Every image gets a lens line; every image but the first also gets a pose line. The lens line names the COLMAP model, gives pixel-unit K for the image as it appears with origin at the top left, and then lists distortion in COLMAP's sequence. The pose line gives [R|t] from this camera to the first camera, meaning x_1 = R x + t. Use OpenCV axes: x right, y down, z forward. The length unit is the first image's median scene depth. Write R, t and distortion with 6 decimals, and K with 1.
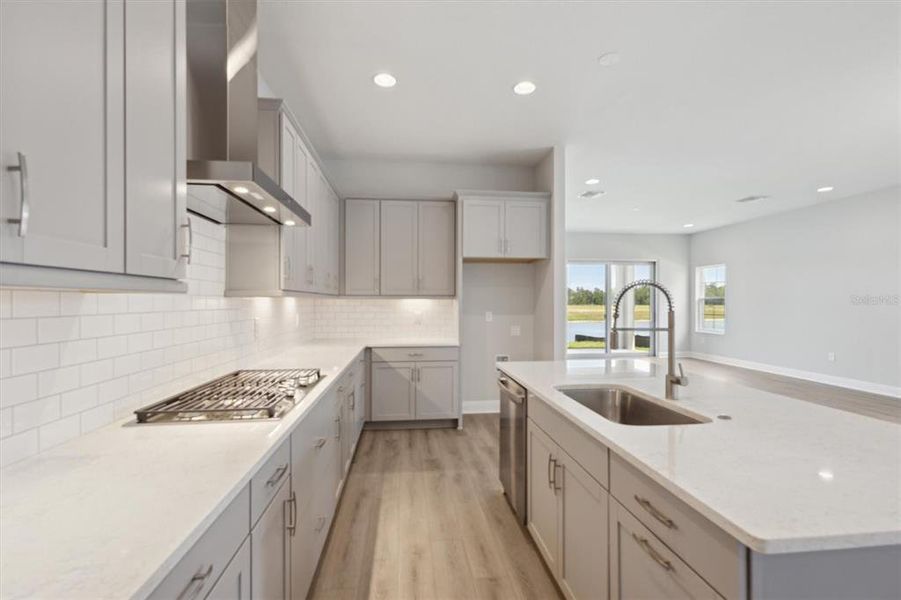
lens RADIAL K [[412.9, 0, 450.5], [0, 412.9, 300.0], [0, 0, 1]] dist [0.012135, -0.000037]
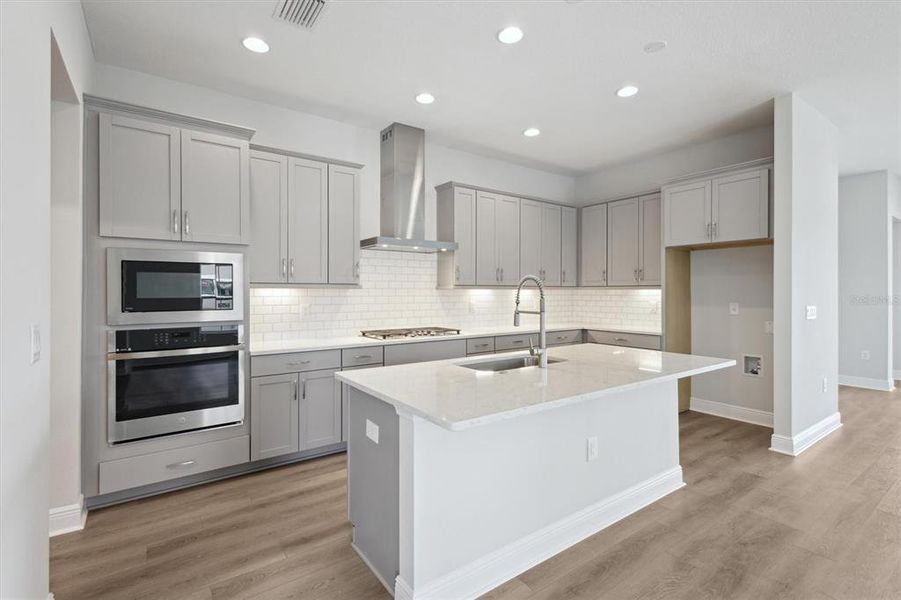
lens RADIAL K [[407.2, 0, 450.5], [0, 407.2, 300.0], [0, 0, 1]] dist [-0.013784, -0.000068]
pose [[0.479464, 0.016227, -0.877412, 0.618165], [0.003912, 0.999780, 0.020627, 0.001762], [0.877553, -0.013322, 0.479295, 0.073922]]
